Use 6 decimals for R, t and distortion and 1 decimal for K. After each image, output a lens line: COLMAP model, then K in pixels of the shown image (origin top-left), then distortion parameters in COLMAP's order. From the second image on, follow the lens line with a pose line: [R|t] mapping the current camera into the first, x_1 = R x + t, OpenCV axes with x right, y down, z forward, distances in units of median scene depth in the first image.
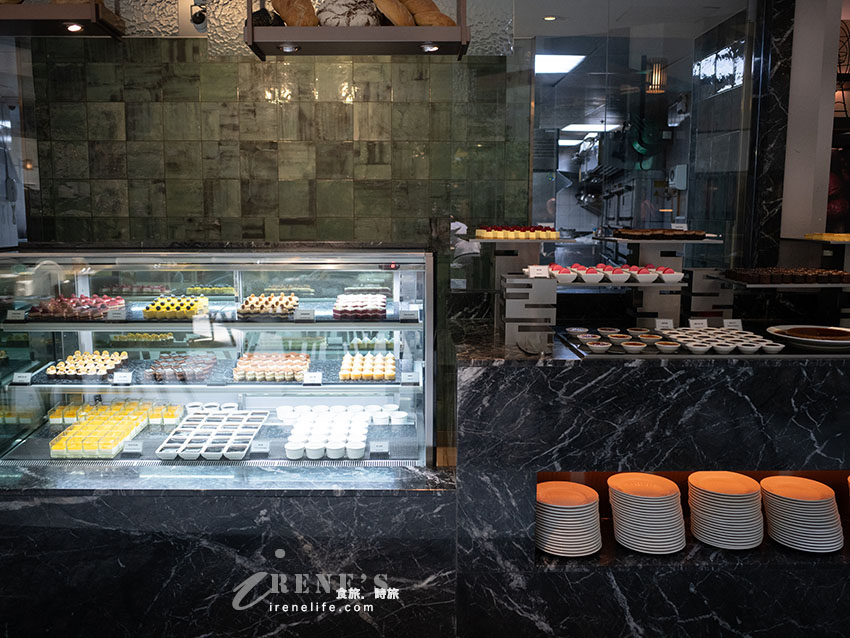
lens RADIAL K [[781.8, 0, 424.7], [0, 781.8, 318.9], [0, 0, 1]] dist [-0.018945, 0.000000]
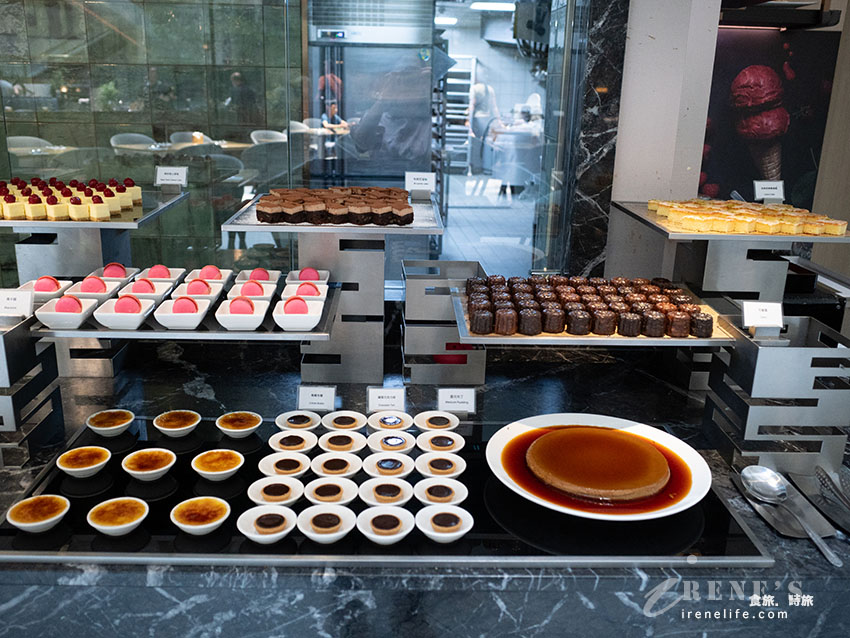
lens RADIAL K [[781.8, 0, 423.7], [0, 781.8, 319.3], [0, 0, 1]] dist [-0.018945, 0.000000]
pose [[0.999757, 0.021371, 0.005395, 0.442333], [-0.021965, 0.986331, 0.163306, -0.149171], [-0.001832, -0.163385, 0.986561, 0.612675]]
